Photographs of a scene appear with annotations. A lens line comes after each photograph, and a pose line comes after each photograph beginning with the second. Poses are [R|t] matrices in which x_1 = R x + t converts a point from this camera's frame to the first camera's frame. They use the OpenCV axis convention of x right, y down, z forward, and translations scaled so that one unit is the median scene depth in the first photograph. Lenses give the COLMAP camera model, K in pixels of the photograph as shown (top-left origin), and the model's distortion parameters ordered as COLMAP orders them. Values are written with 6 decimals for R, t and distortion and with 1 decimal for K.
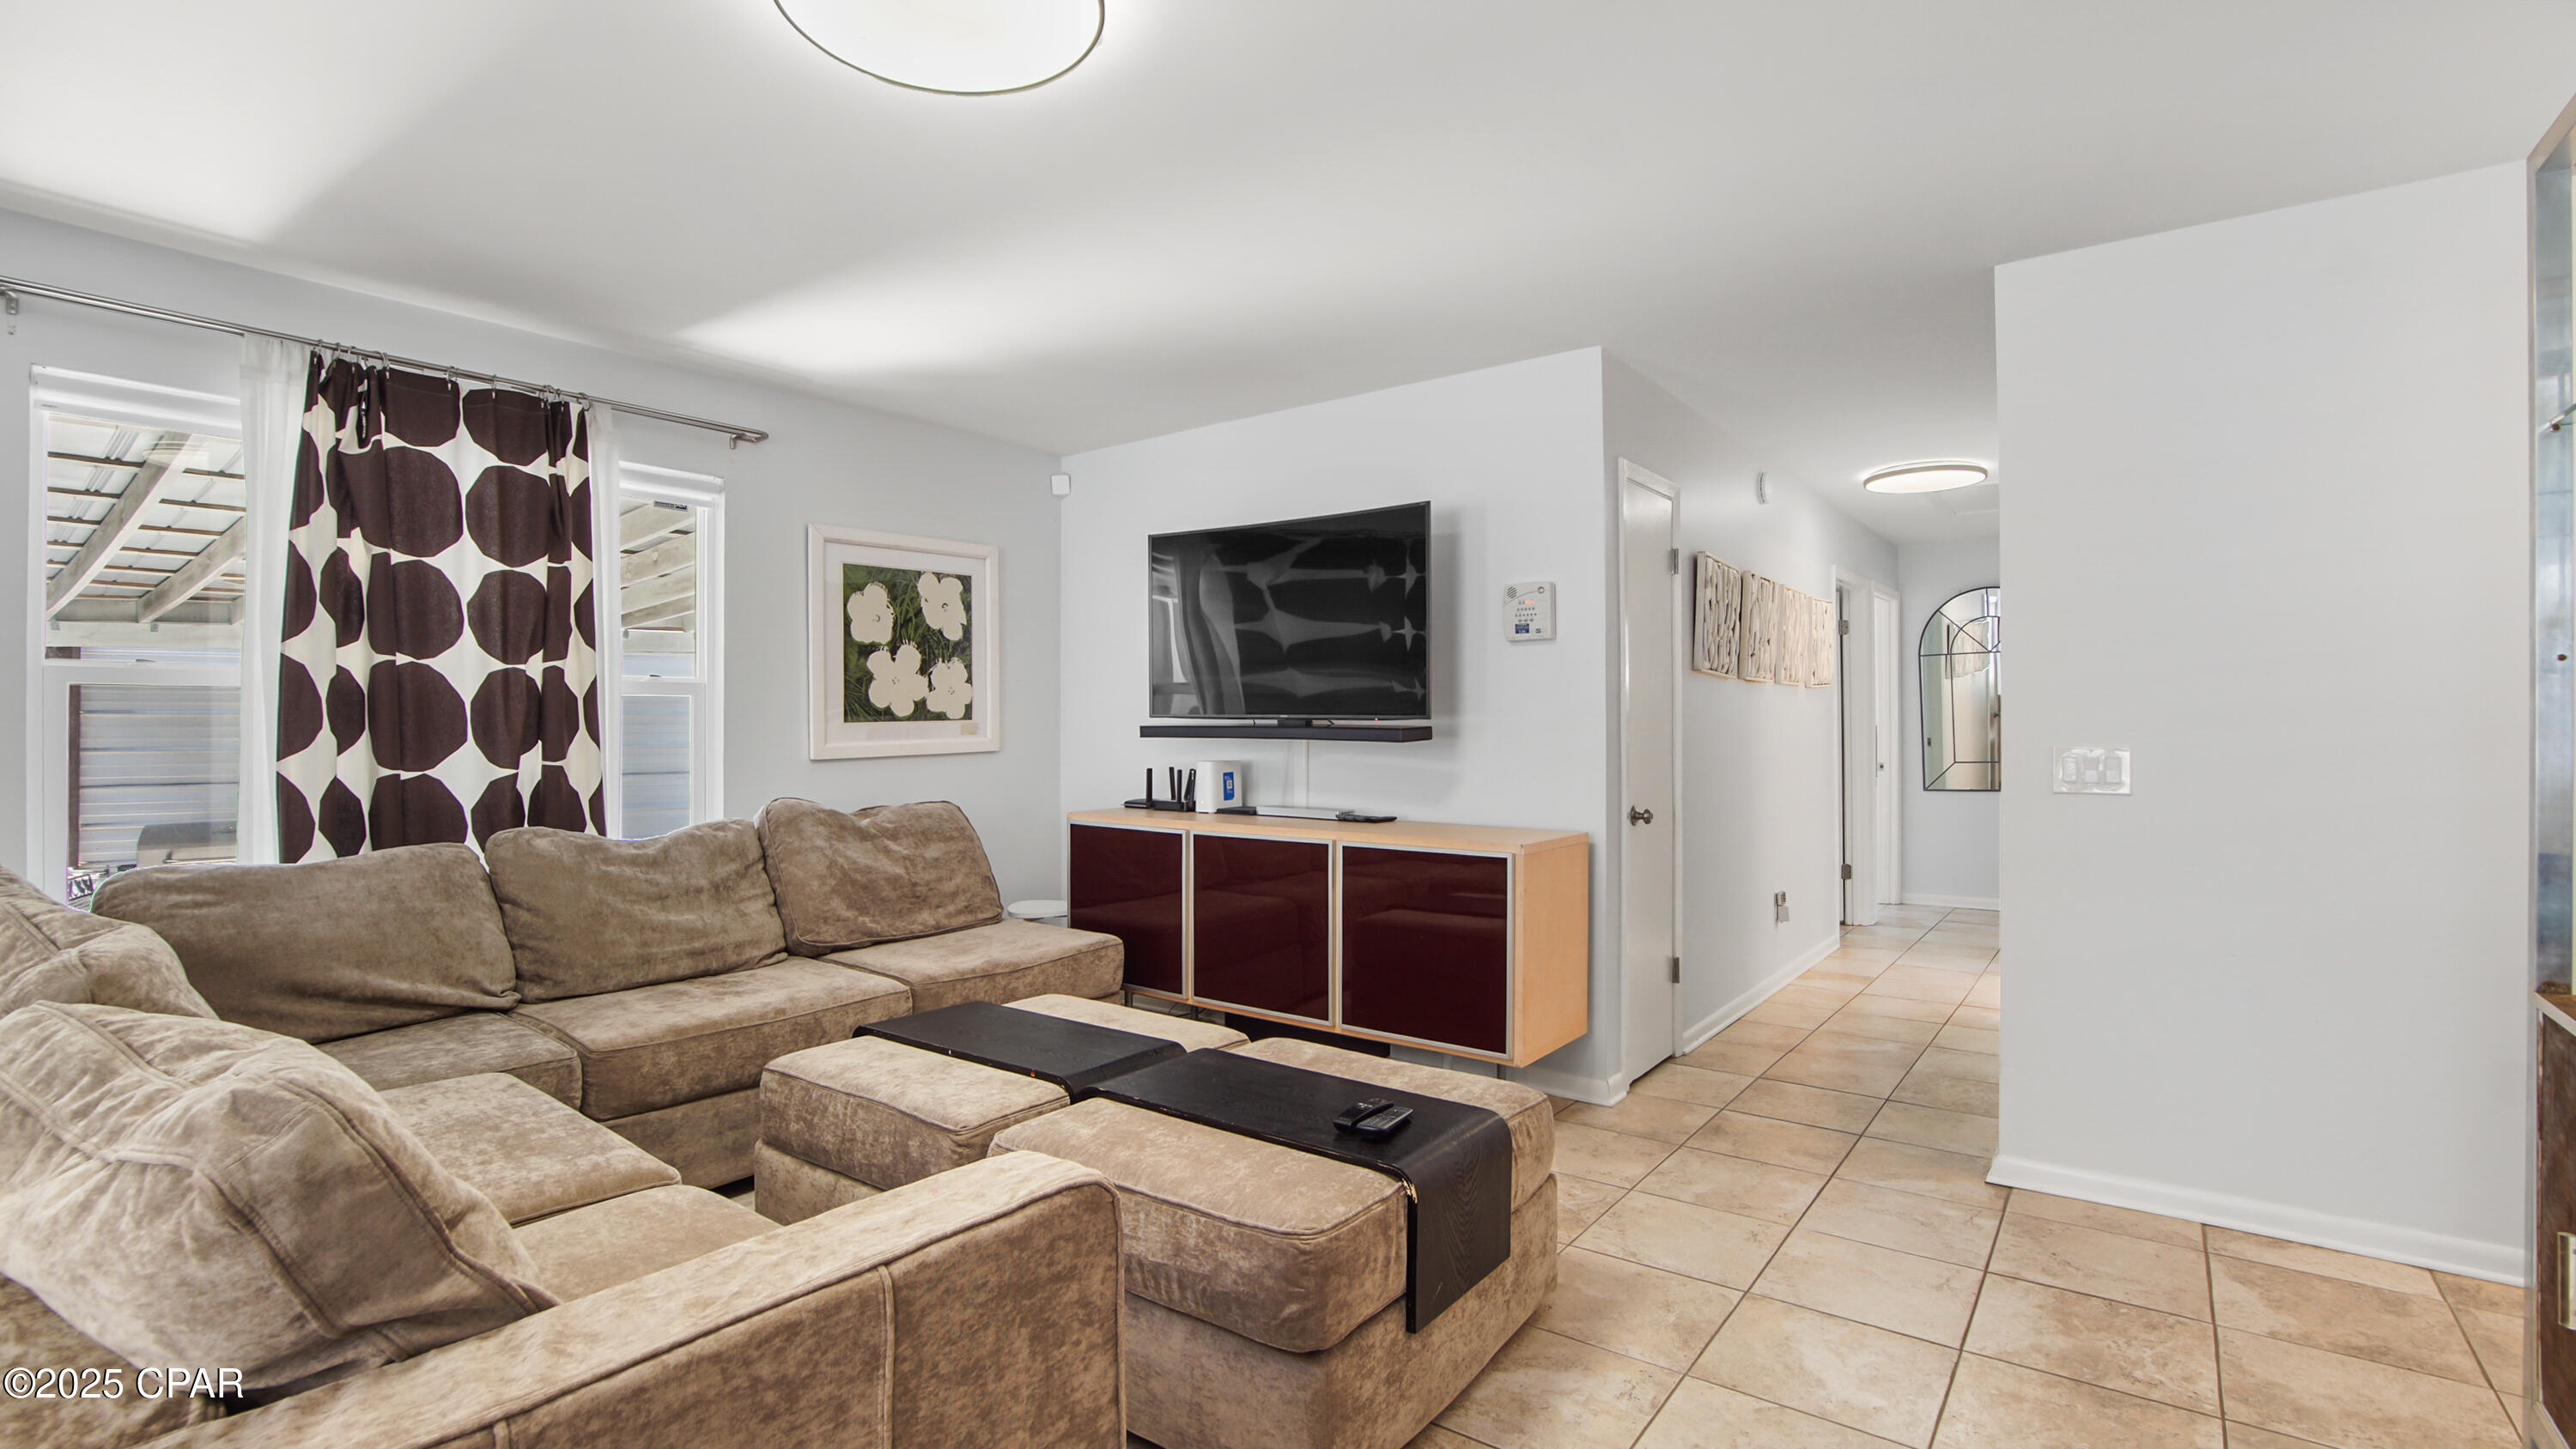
lens RADIAL K [[1197.4, 0, 1293.1], [0, 1197.4, 710.9], [0, 0, 1]] dist [-0.011979, -0.000684]
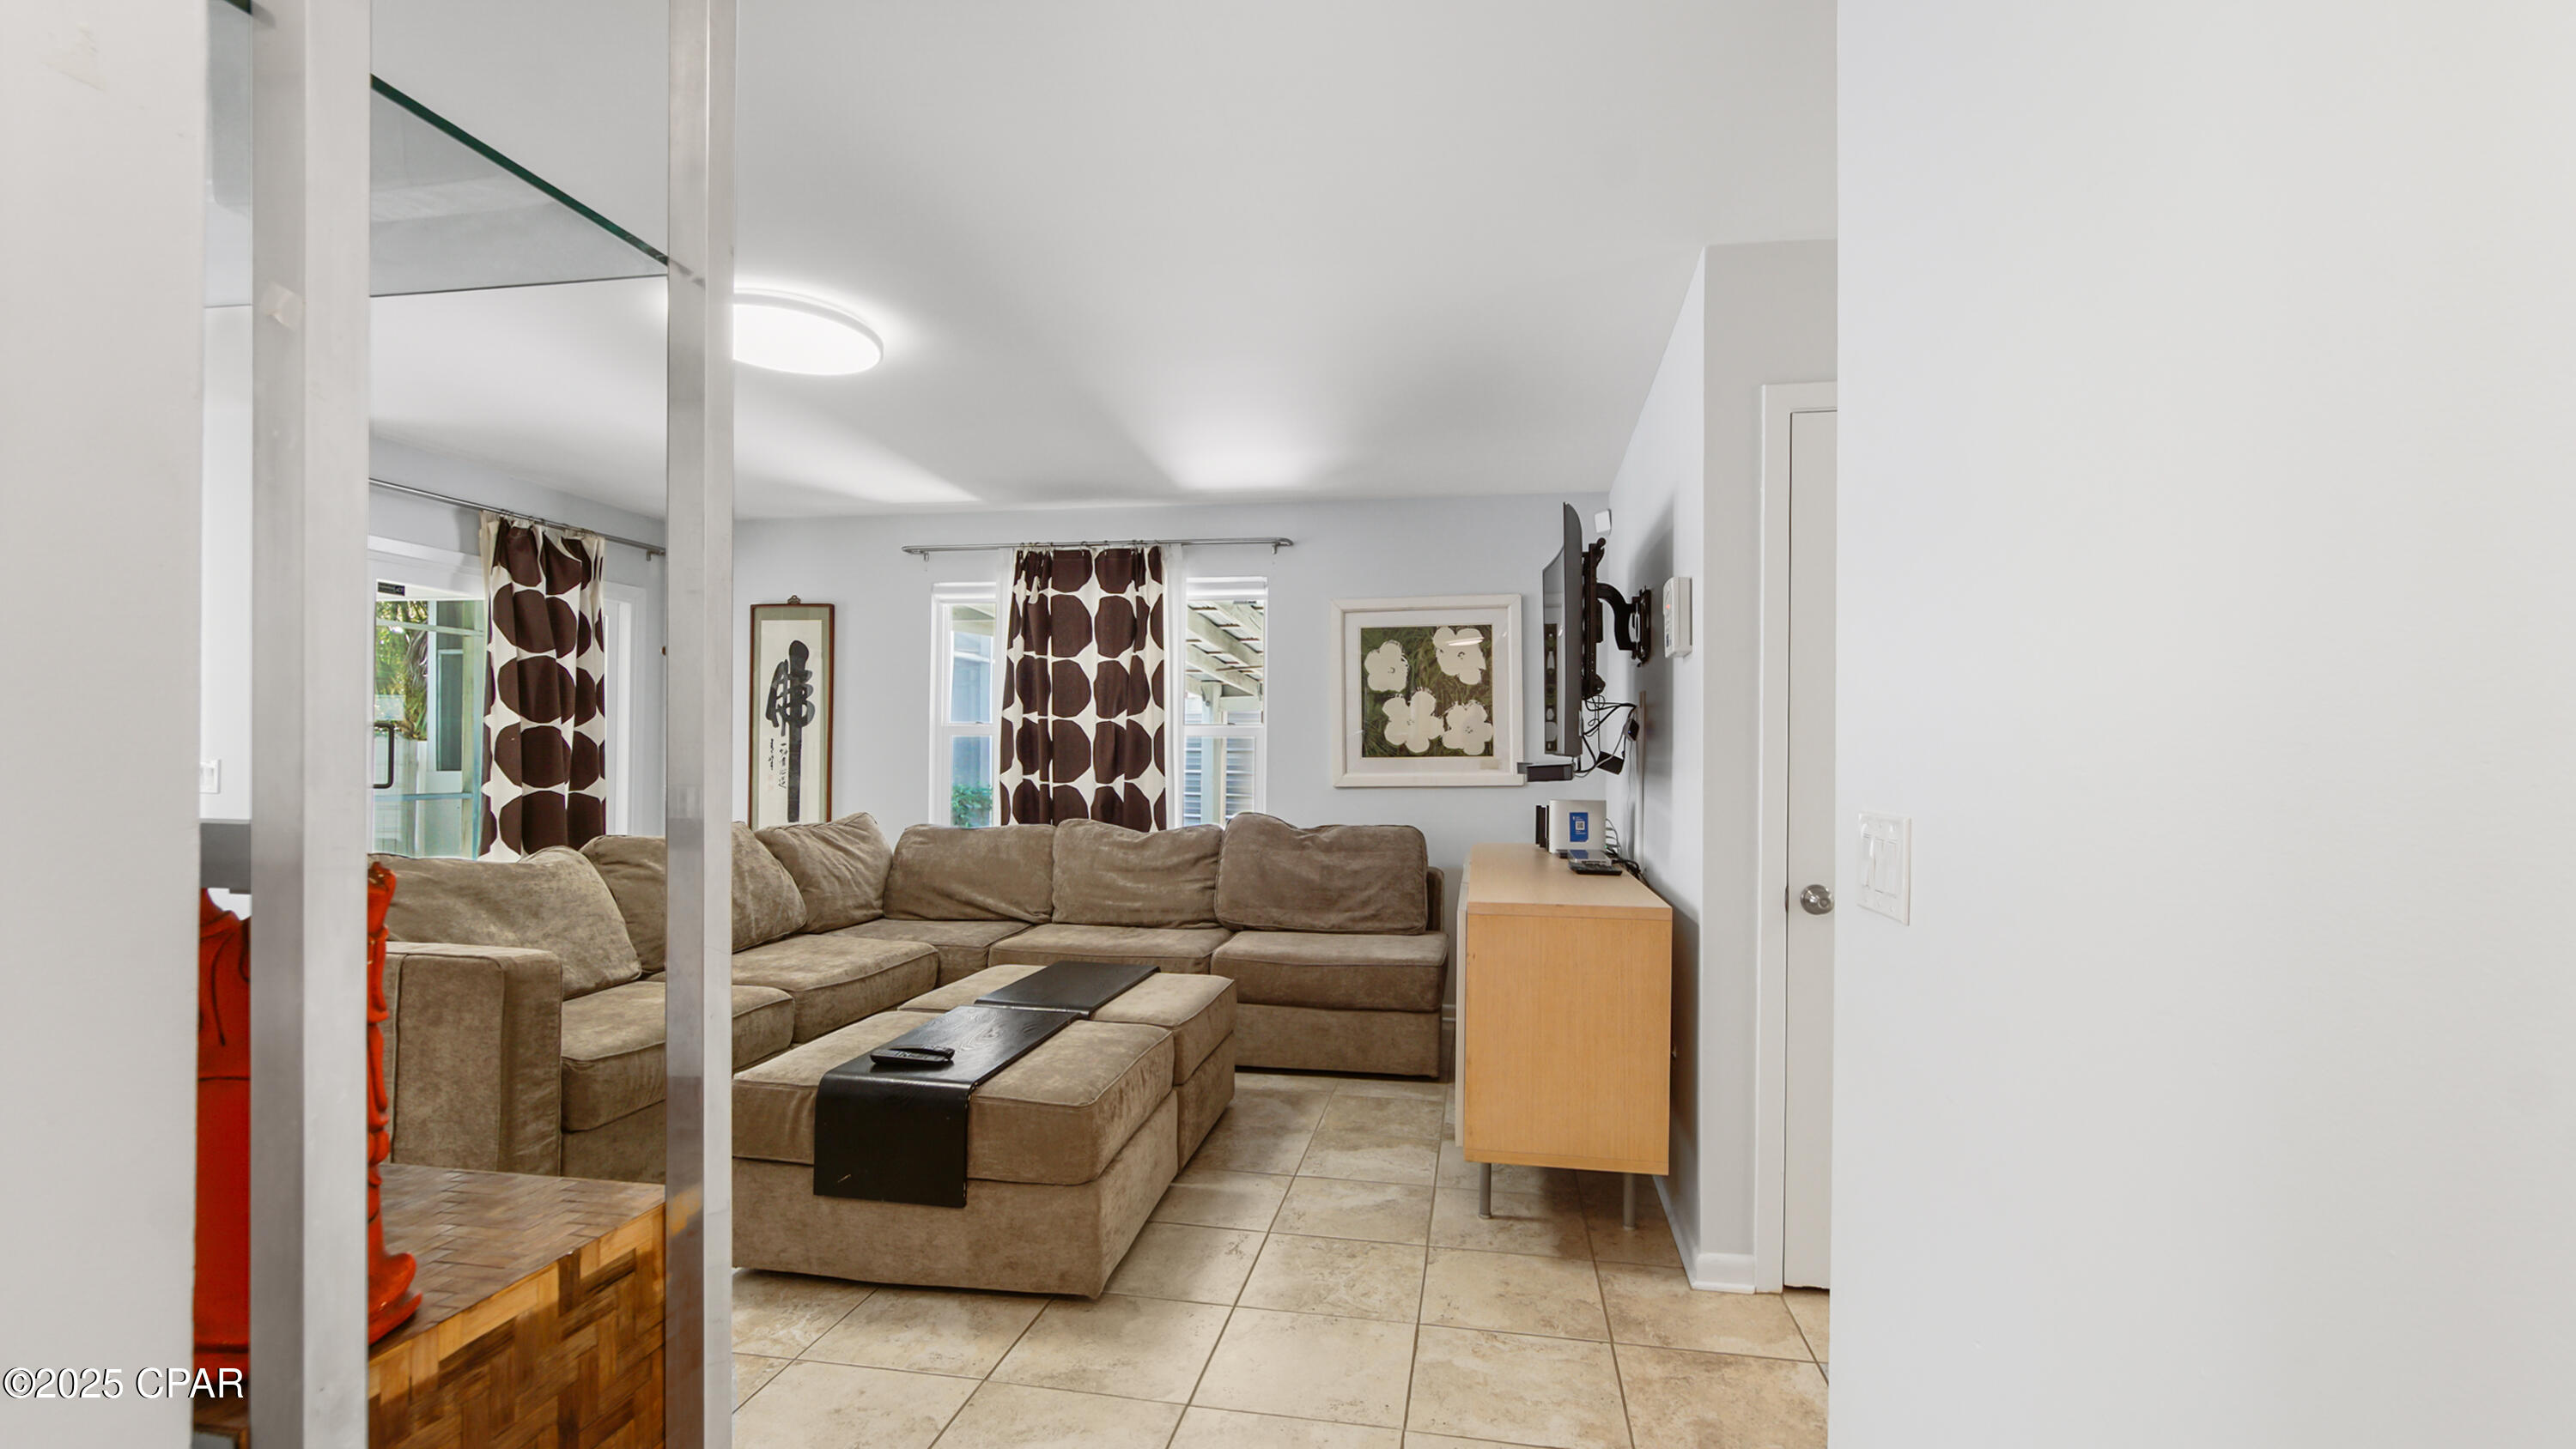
lens RADIAL K [[1197.4, 0, 1292.4], [0, 1197.4, 740.0], [0, 0, 1]] dist [-0.011979, -0.000684]
pose [[0.445366, 0.001924, -0.895346, 0.701895], [-0.001166, 0.999998, 0.001568, -0.009680], [0.895348, 0.000346, 0.445368, 0.382621]]
